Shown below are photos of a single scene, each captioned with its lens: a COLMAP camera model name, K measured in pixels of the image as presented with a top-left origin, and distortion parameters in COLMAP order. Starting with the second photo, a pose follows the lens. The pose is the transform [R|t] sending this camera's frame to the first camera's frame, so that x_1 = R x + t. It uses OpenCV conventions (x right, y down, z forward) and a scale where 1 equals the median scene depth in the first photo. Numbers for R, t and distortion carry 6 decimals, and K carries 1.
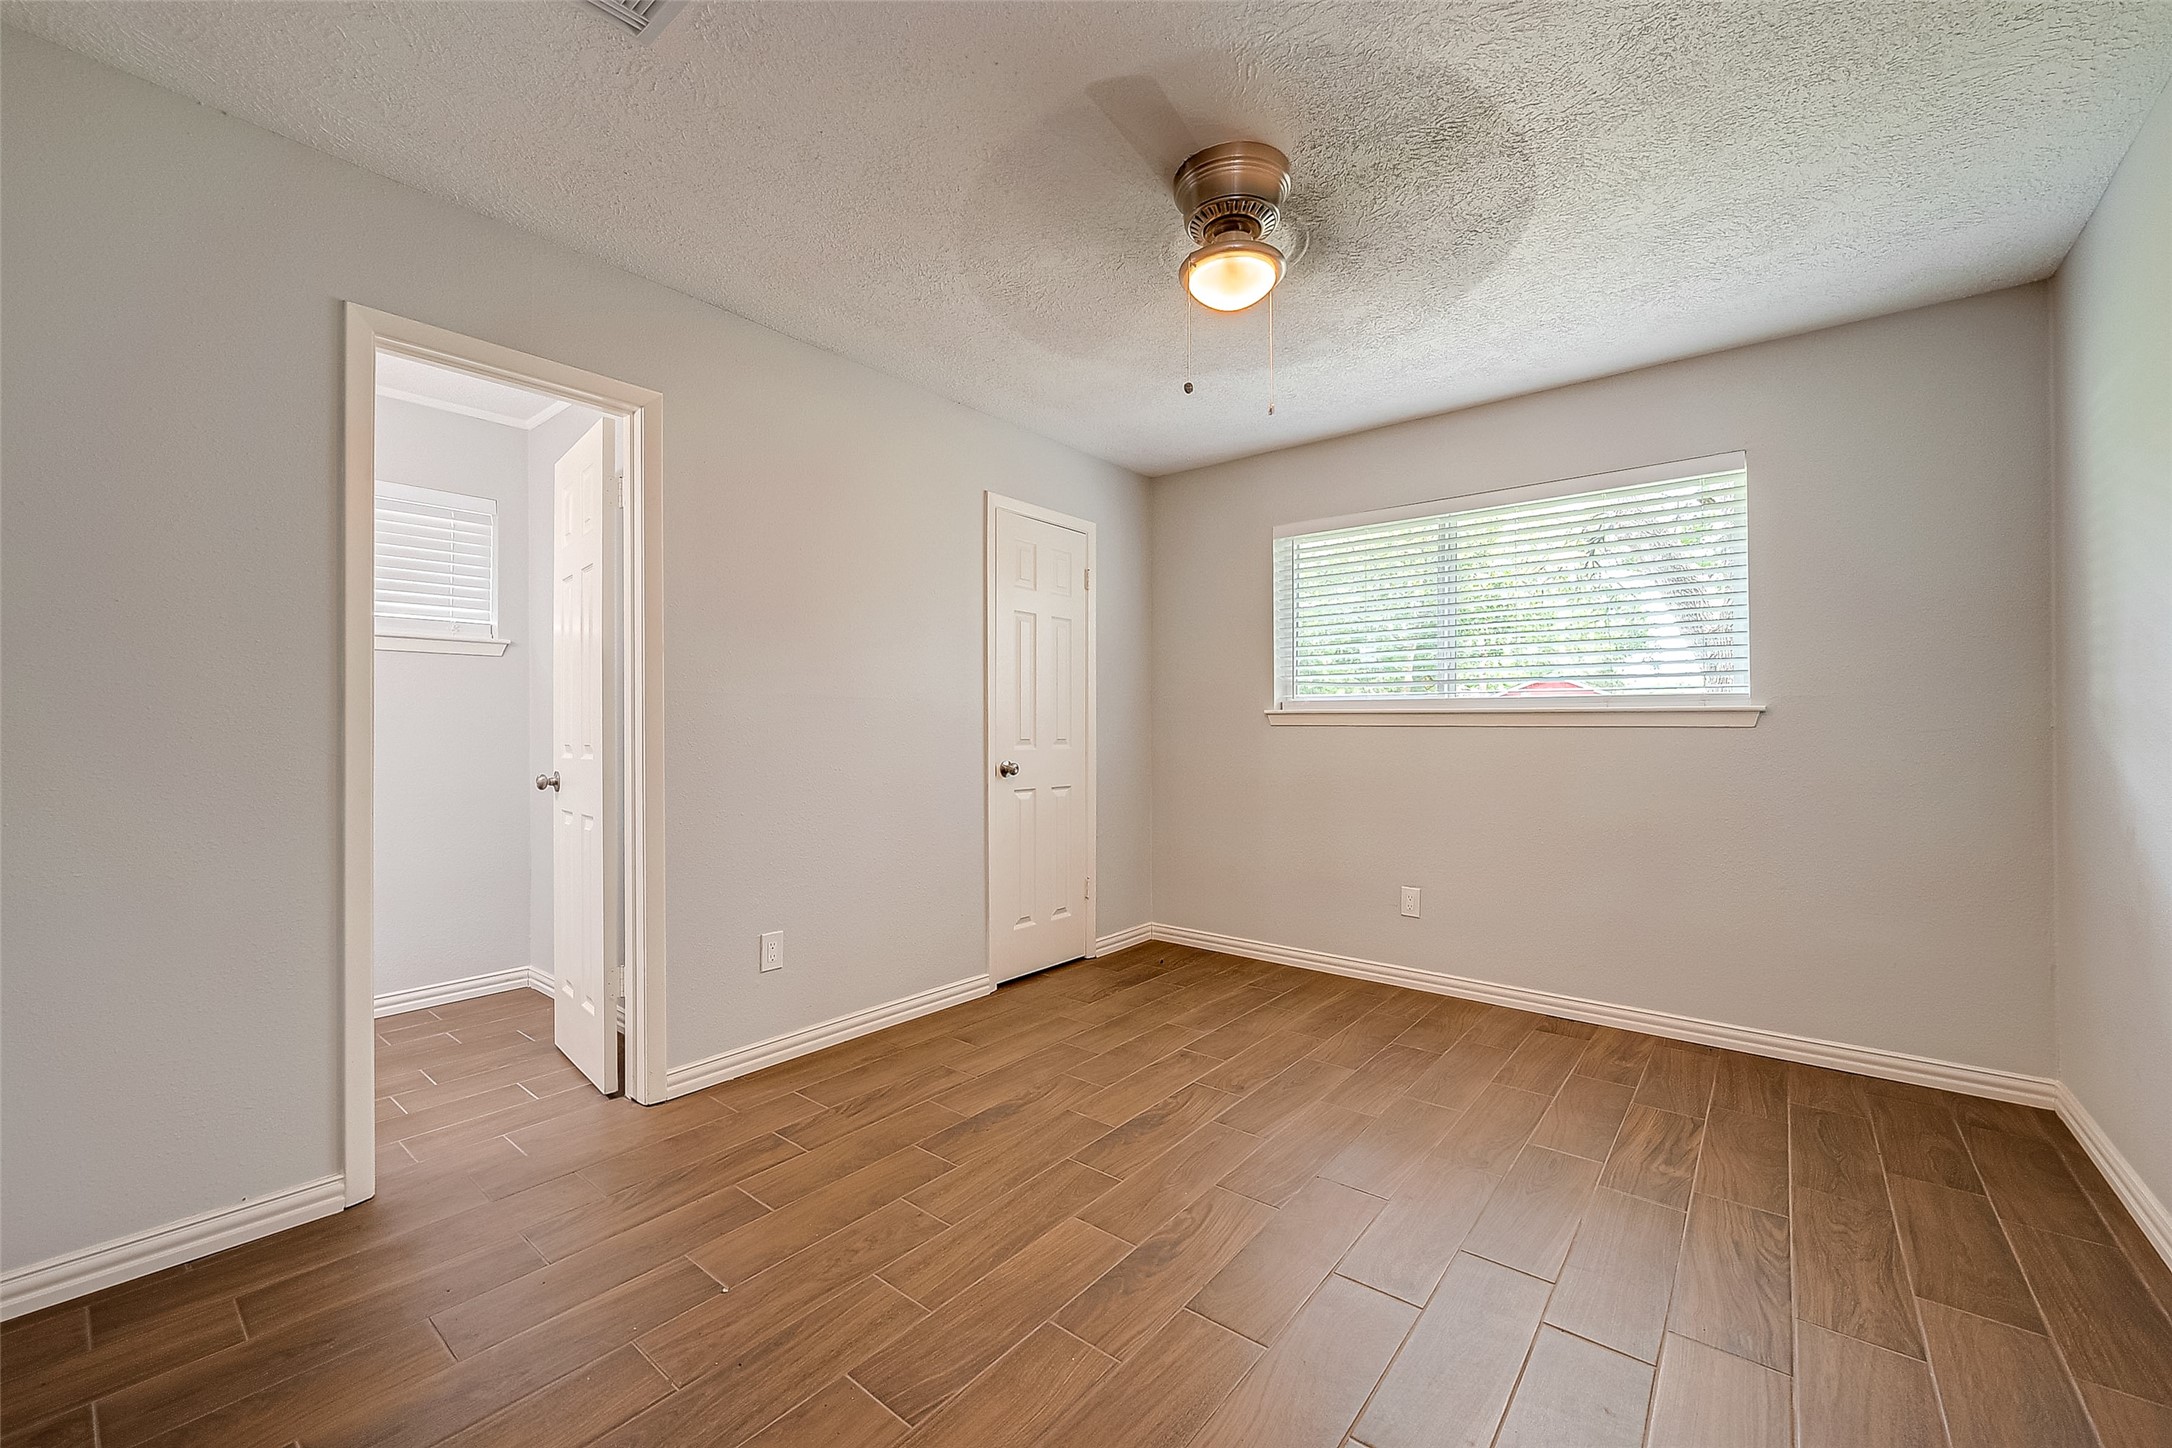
lens RADIAL K [[862.2, 0, 1125.9], [0, 862.2, 731.3], [0, 0, 1]] dist [0.000646, 0.000036]
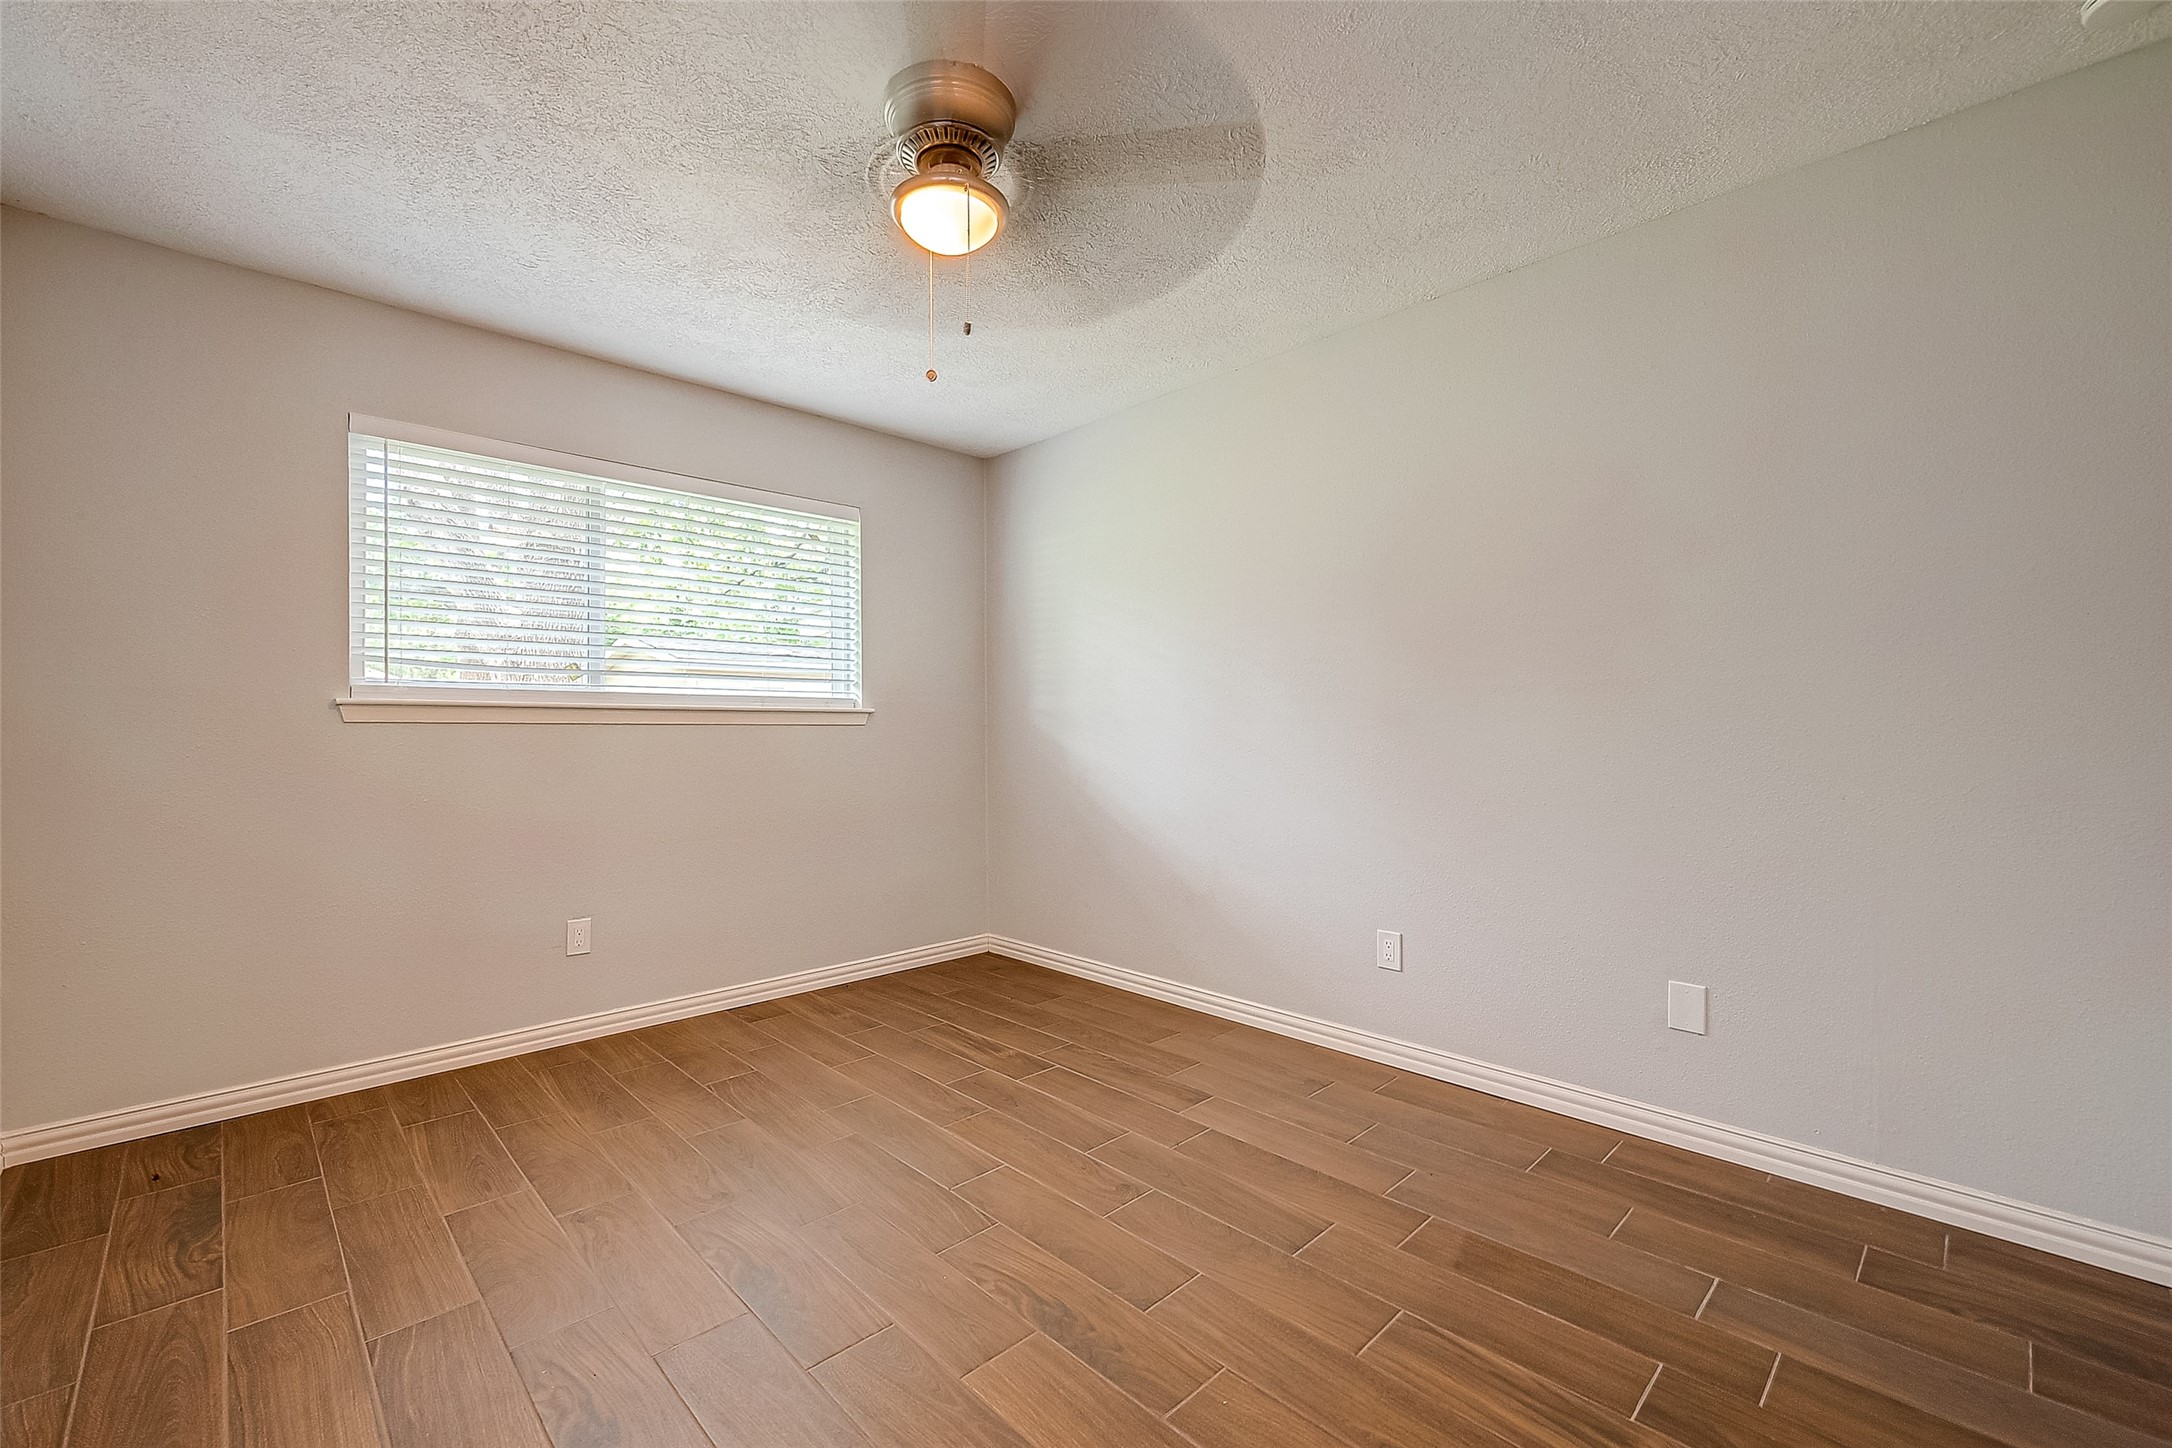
lens RADIAL K [[880.3, 0, 1036.4], [0, 880.3, 725.8], [0, 0, 1]] dist [0.002609, 0.000221]
pose [[0.174870, -0.001561, 0.984590, -0.519377], [0.003775, 0.999992, 0.000915, -0.003931], [-0.984584, 0.003557, 0.174875, 0.515406]]
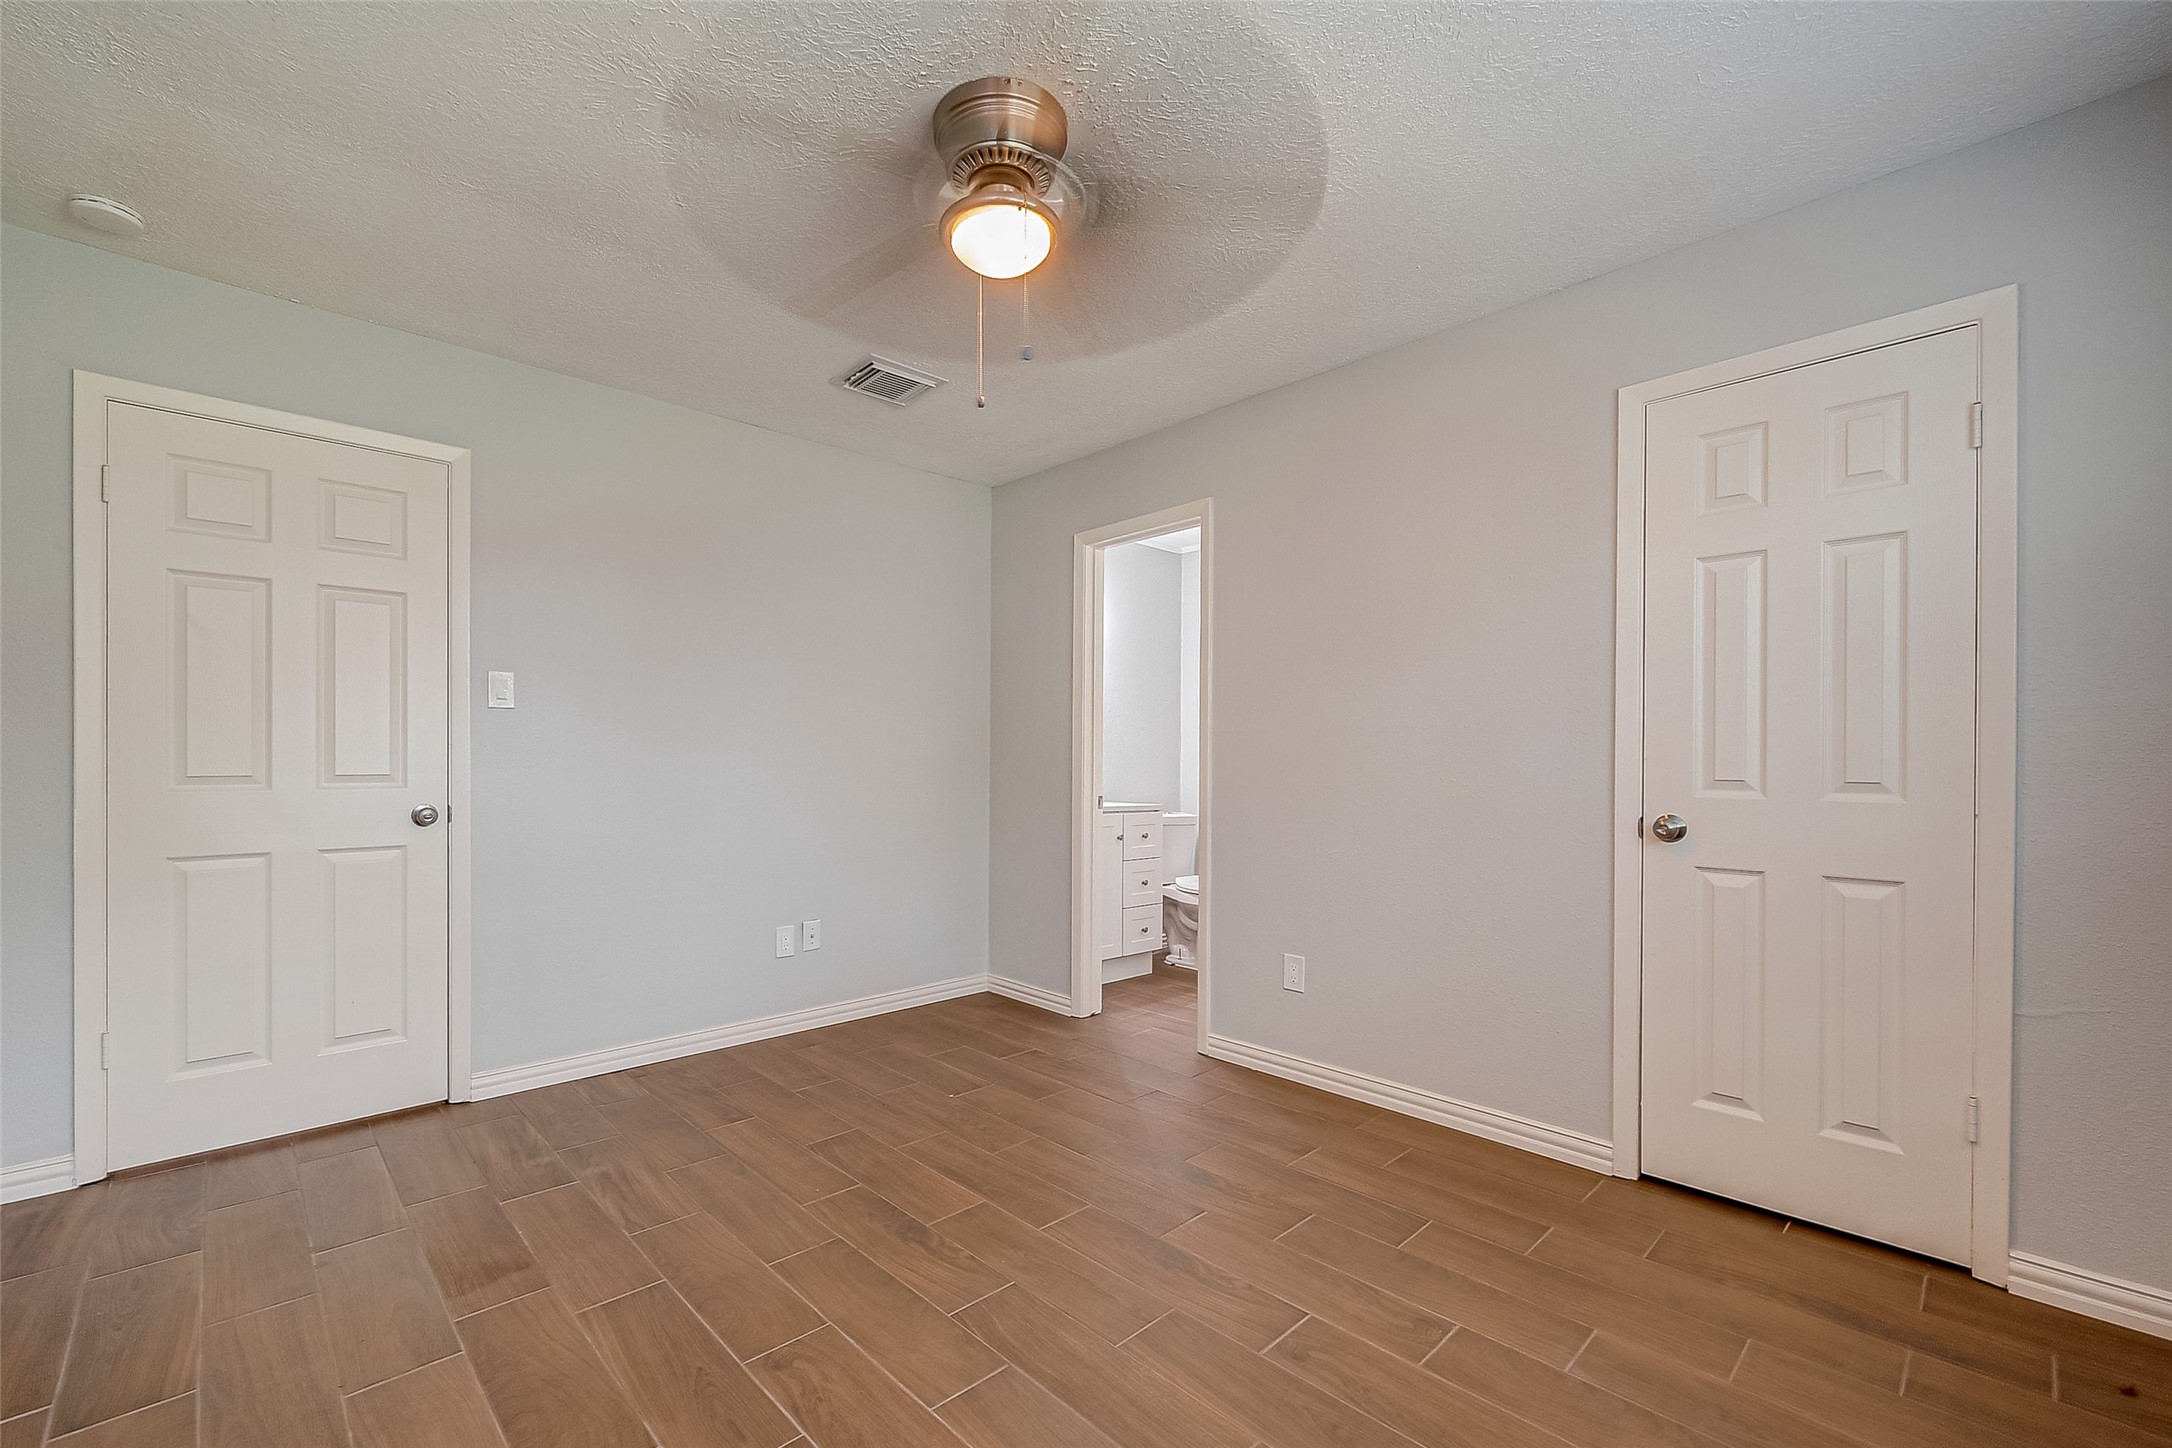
lens RADIAL K [[923.7, 0, 1007.9], [0, 923.7, 763.7], [0, 0, 1]] dist [-0.000714, -0.000015]
pose [[-0.208319, -0.000267, -0.978061, 0.708190], [-0.002344, 0.999997, 0.000226, -0.000380], [0.978058, 0.002340, -0.208319, 0.822463]]
